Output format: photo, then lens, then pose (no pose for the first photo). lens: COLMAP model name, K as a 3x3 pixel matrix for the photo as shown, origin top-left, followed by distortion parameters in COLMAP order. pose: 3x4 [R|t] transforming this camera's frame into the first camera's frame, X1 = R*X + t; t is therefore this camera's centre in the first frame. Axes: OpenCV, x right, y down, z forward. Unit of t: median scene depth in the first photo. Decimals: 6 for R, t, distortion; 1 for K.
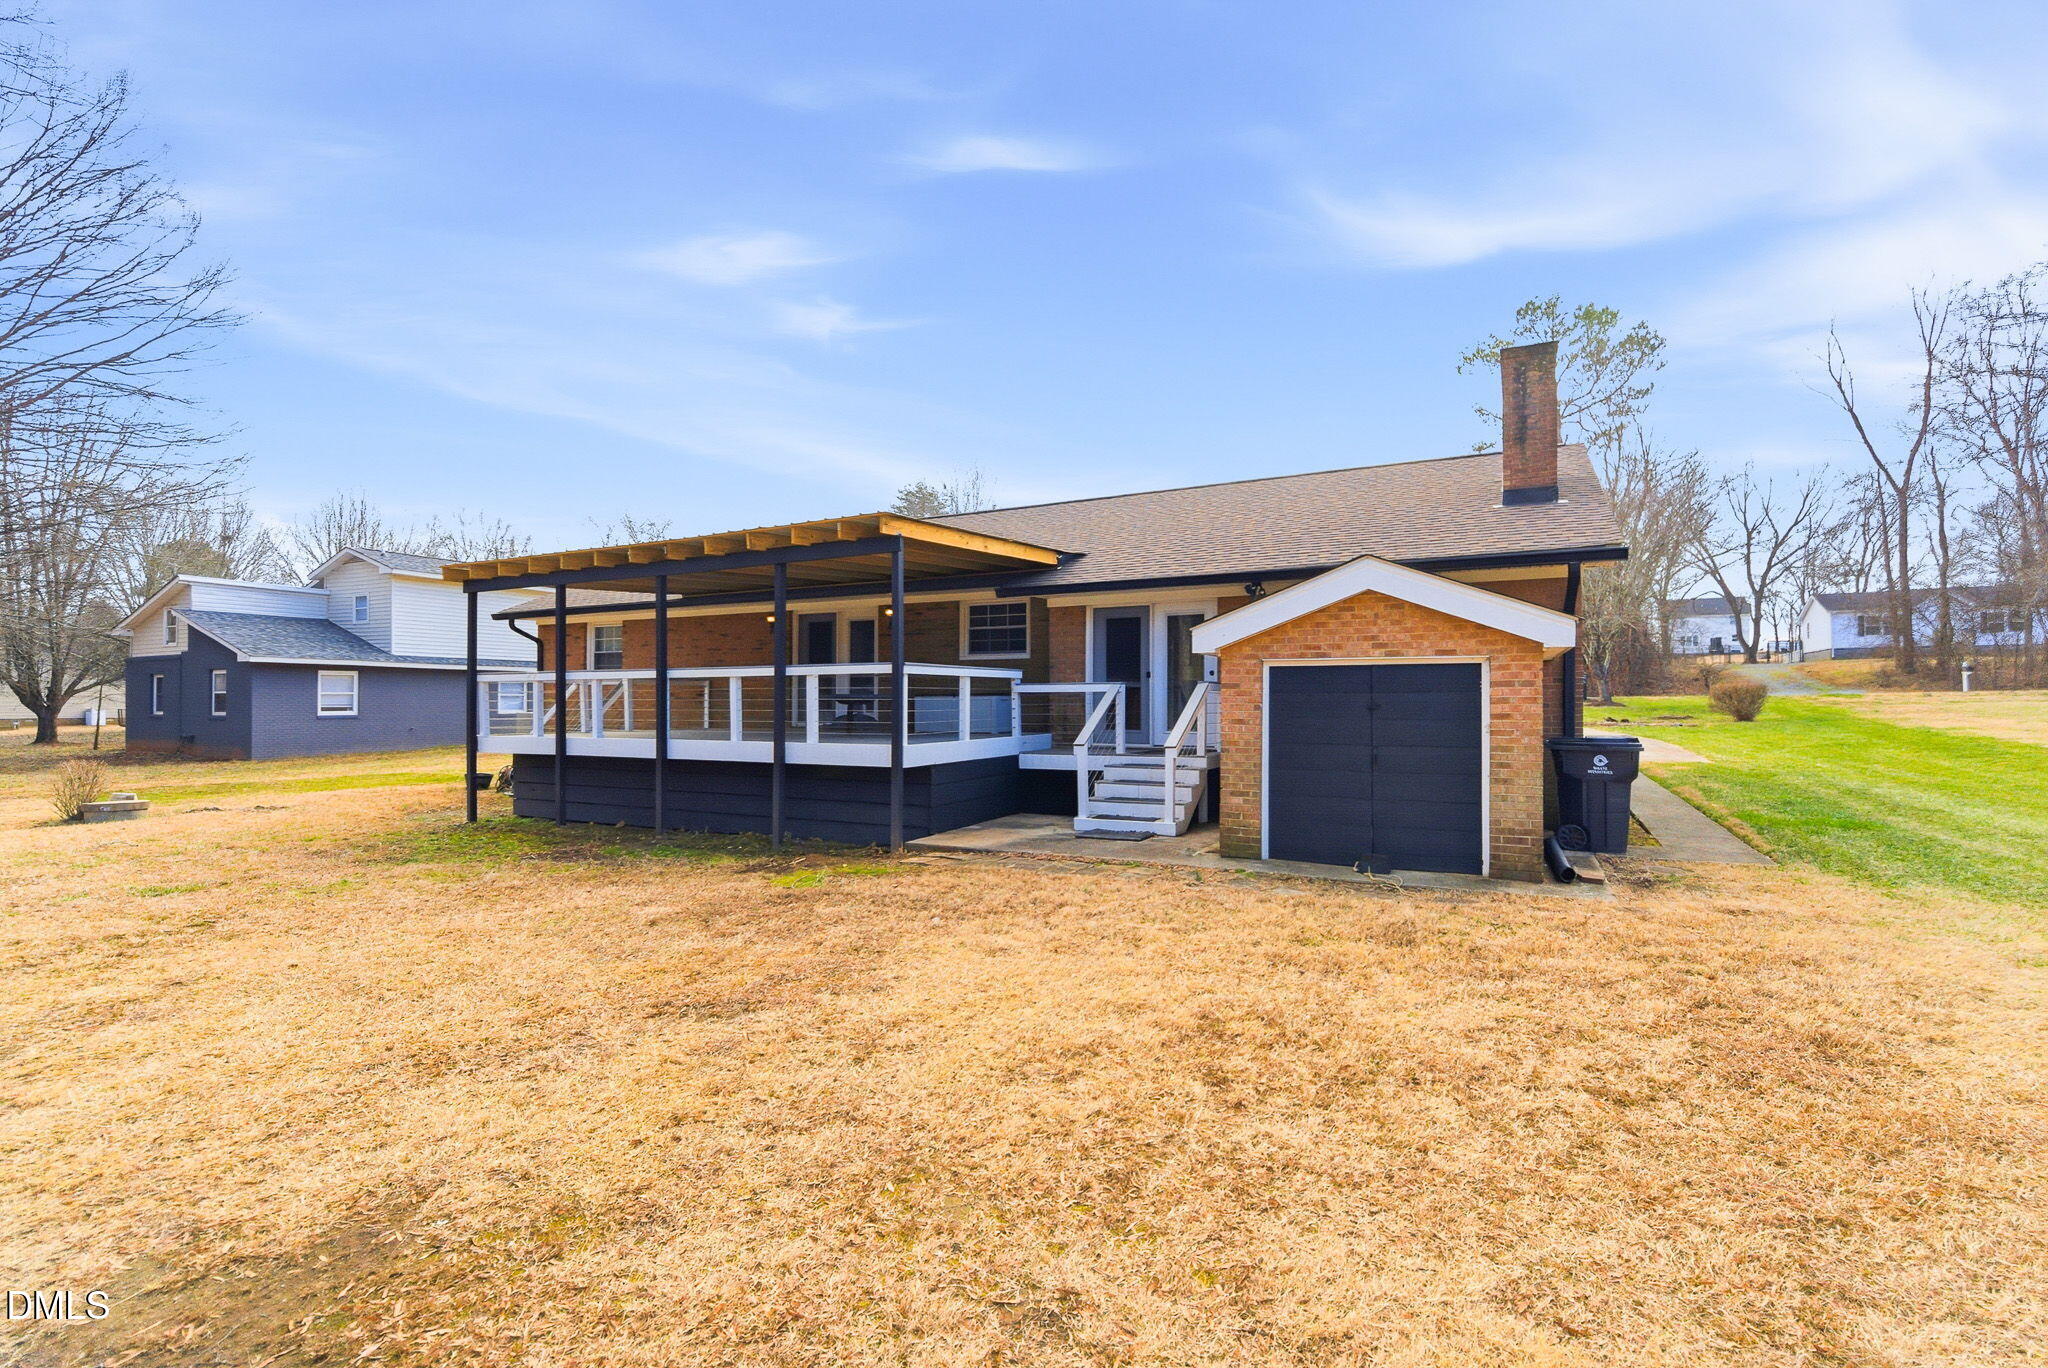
lens RADIAL K [[925.2, 0, 1023.2], [0, 925.2, 684.3], [0, 0, 1]] dist [0.001502, -0.001720]
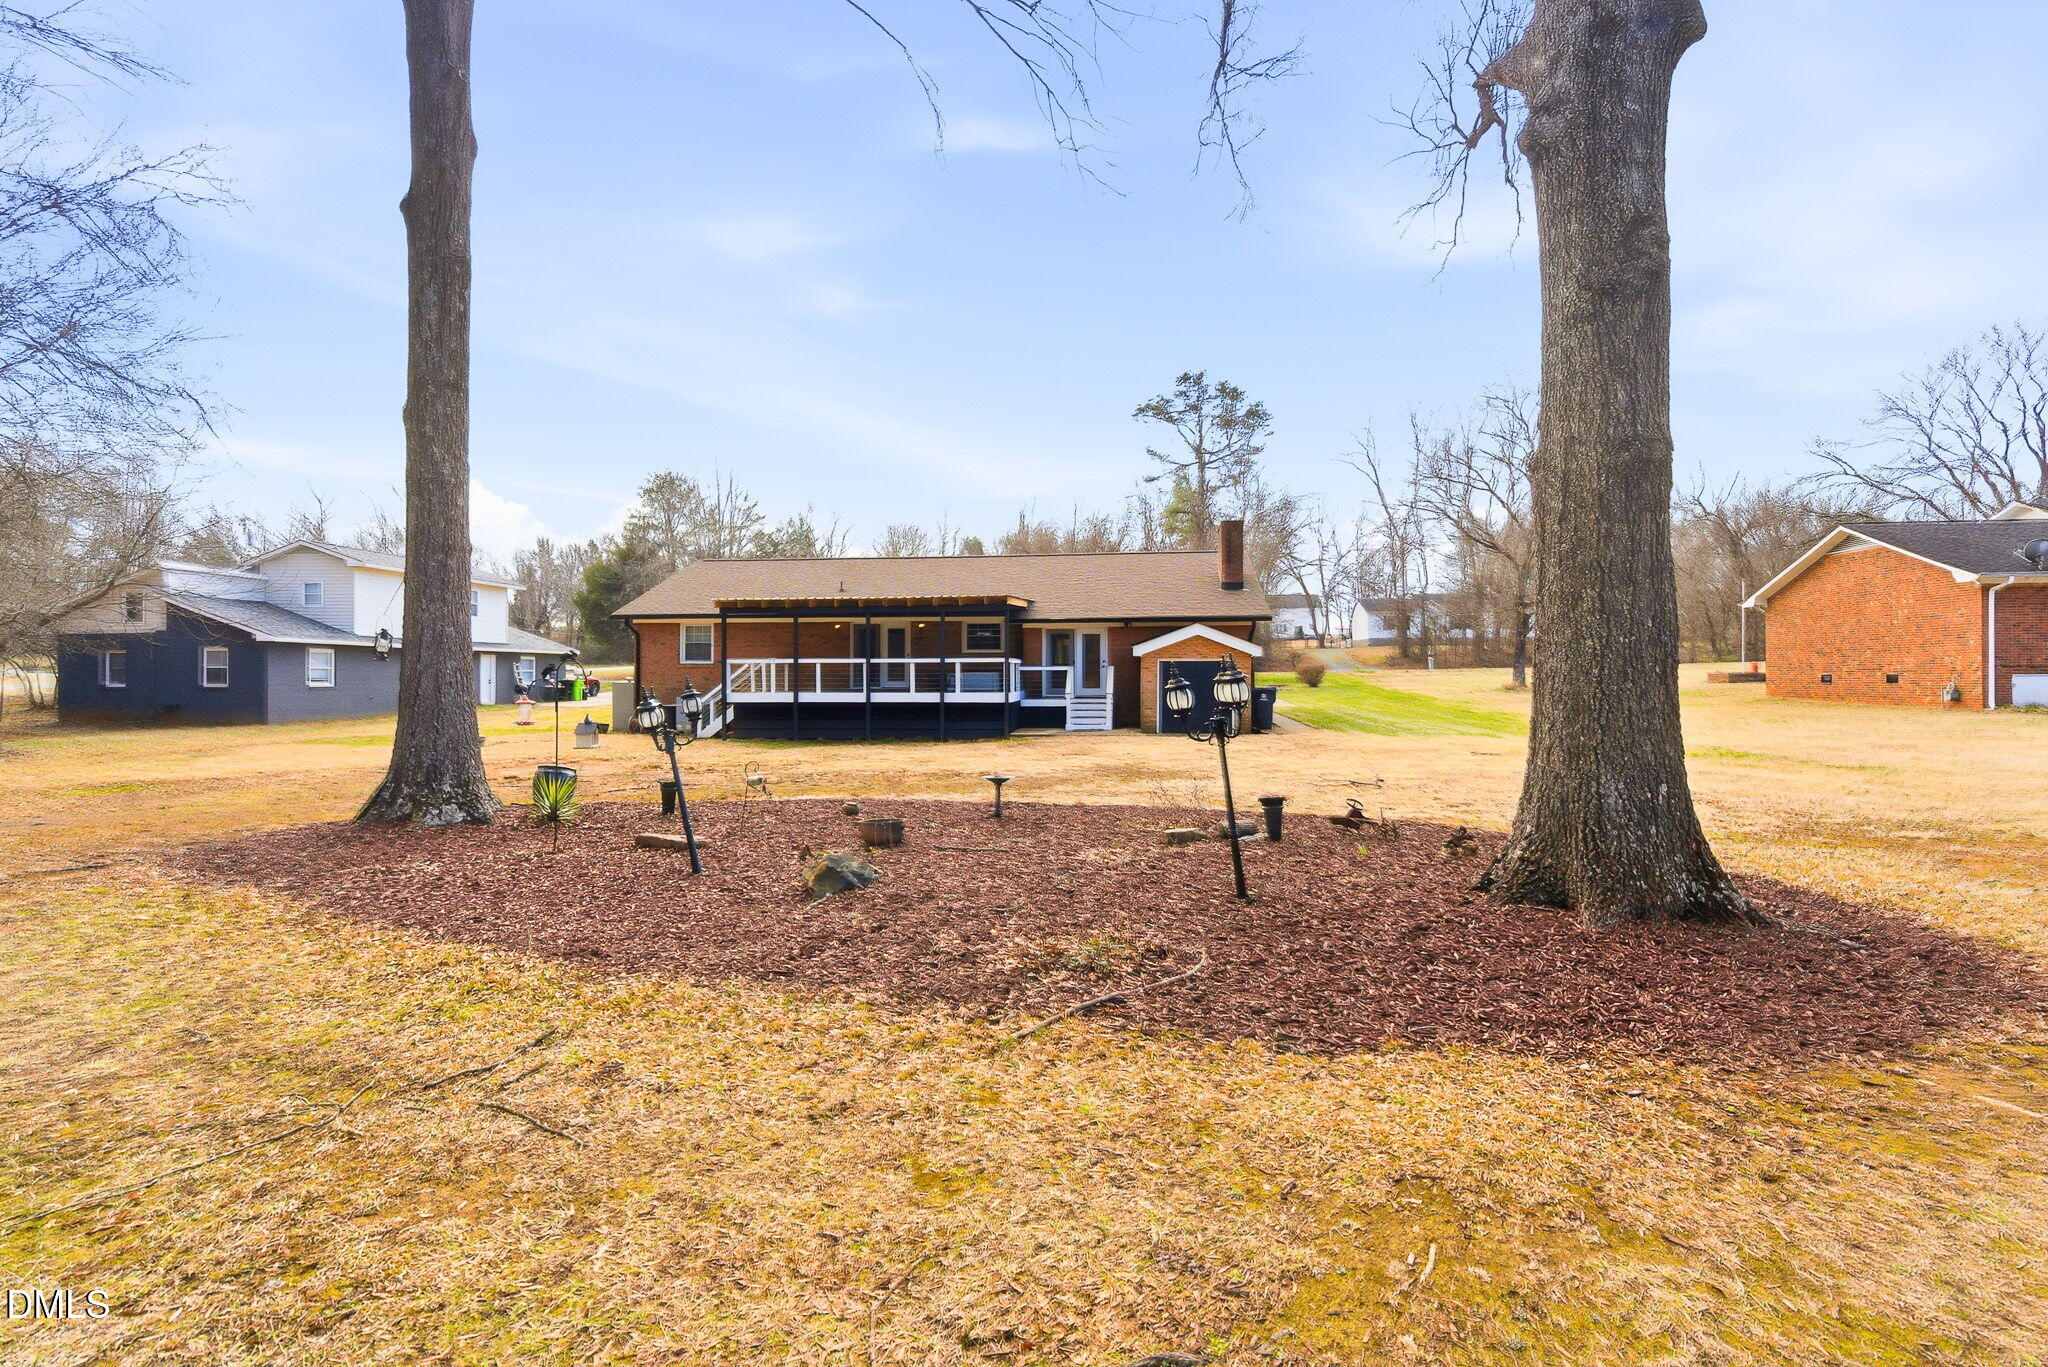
lens RADIAL K [[925.2, 0, 1022.4], [0, 925.2, 674.3], [0, 0, 1]] dist [0.001502, -0.001720]
pose [[0.938880, 0.001587, 0.344240, -0.292569], [-0.007218, 0.999860, 0.015076, -0.005668], [-0.344168, -0.016639, 0.938761, -0.390886]]
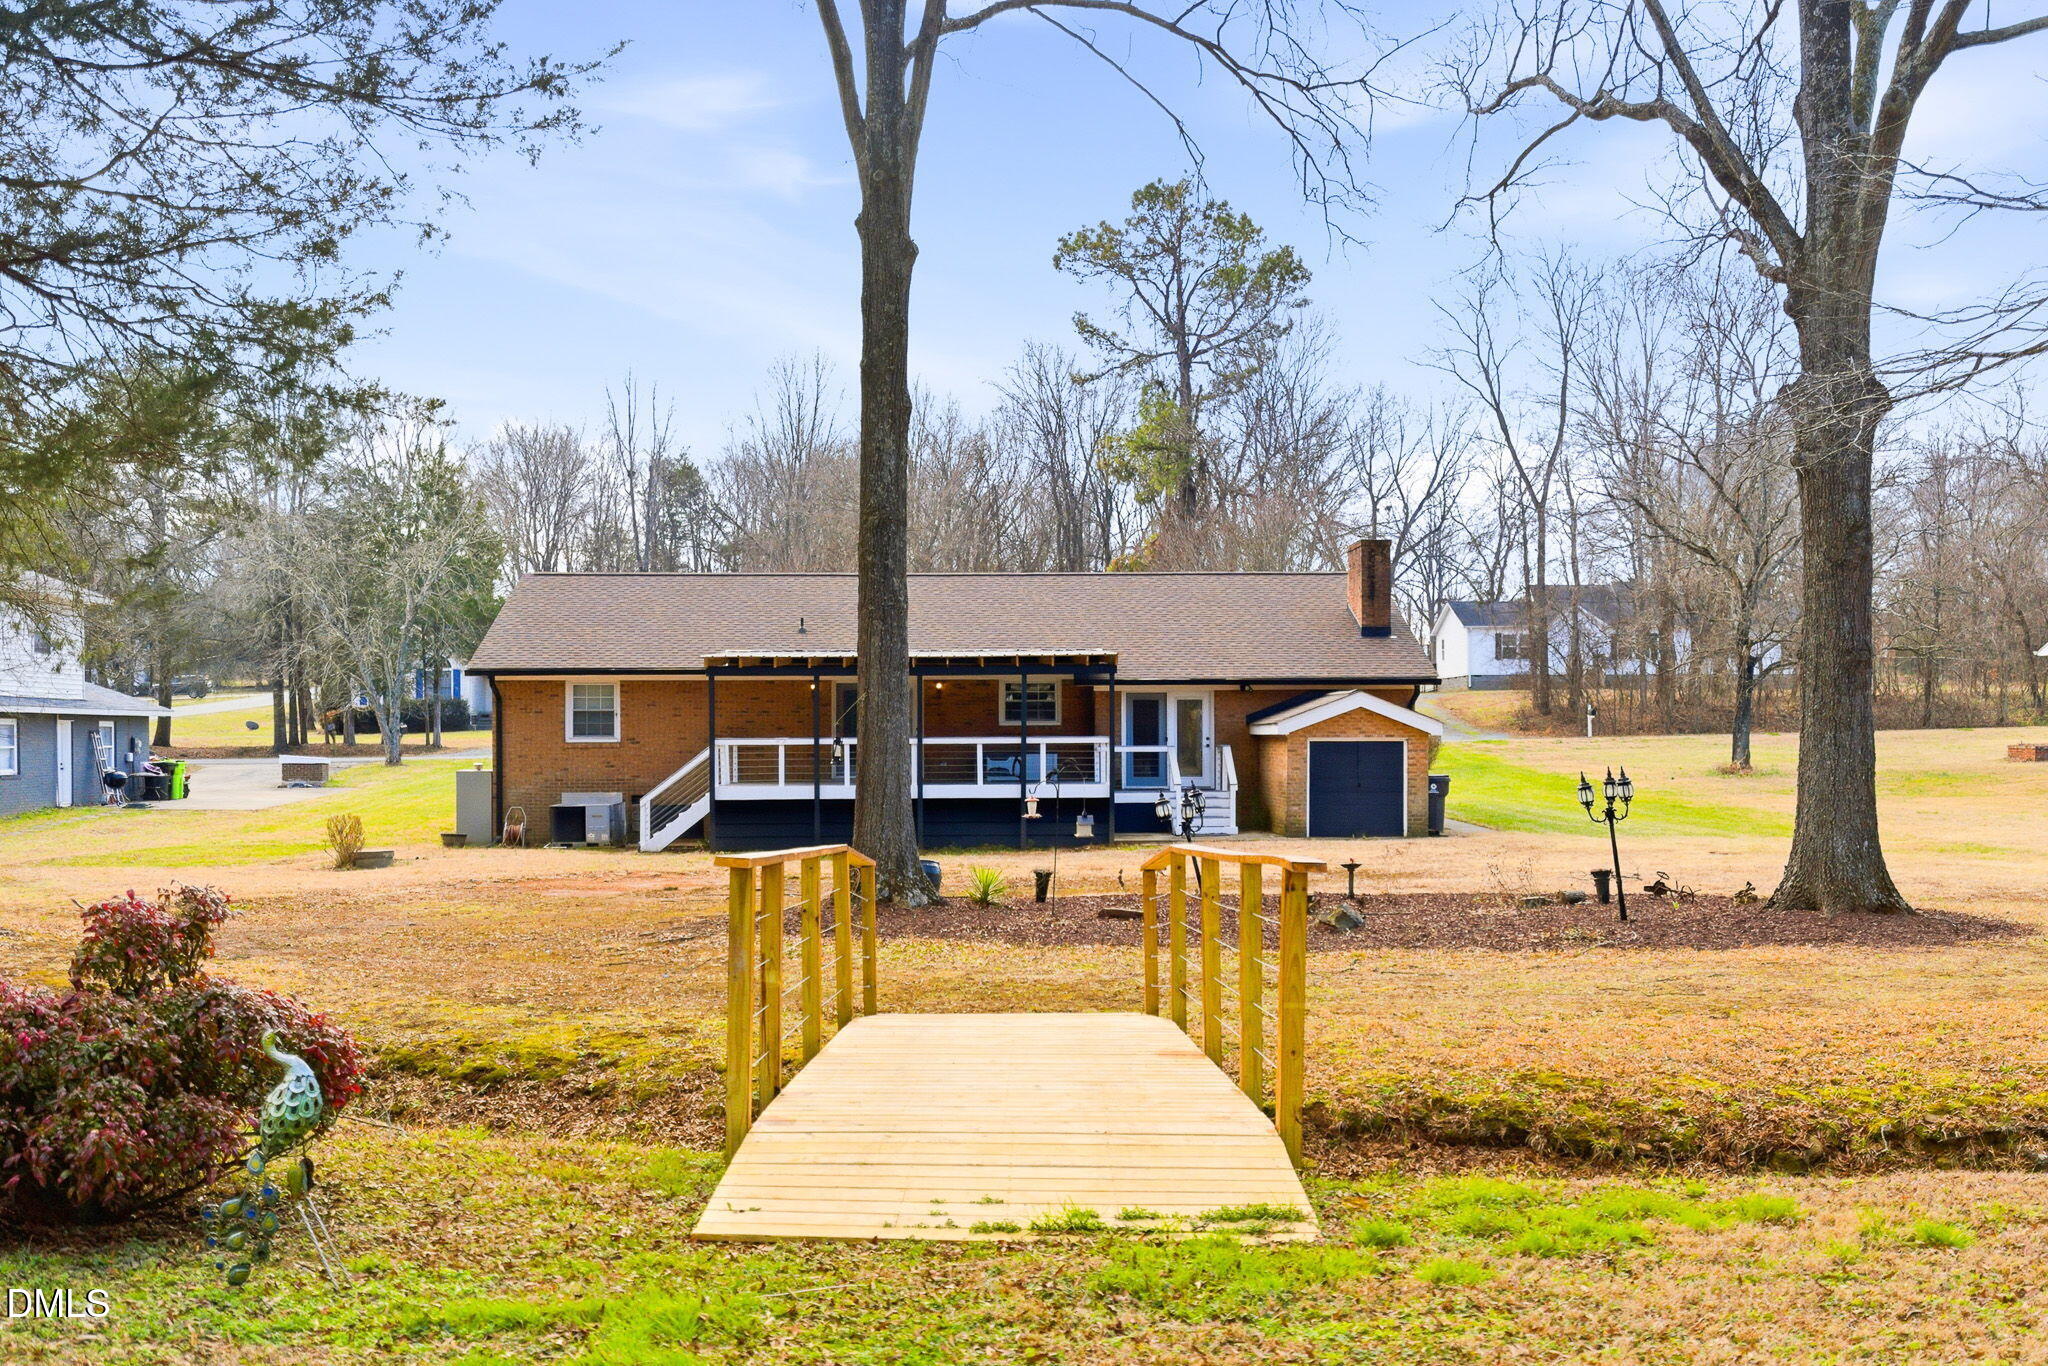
lens RADIAL K [[1993.7, 0, 1014.9], [0, 1993.7, 733.5], [0, 0, 1]] dist [-0.002215, 0.000000]
pose [[0.875028, 0.000386, 0.484073, -0.680092], [-0.007735, 0.999883, 0.013185, -0.025291], [-0.484011, -0.015281, 0.874928, -0.704918]]
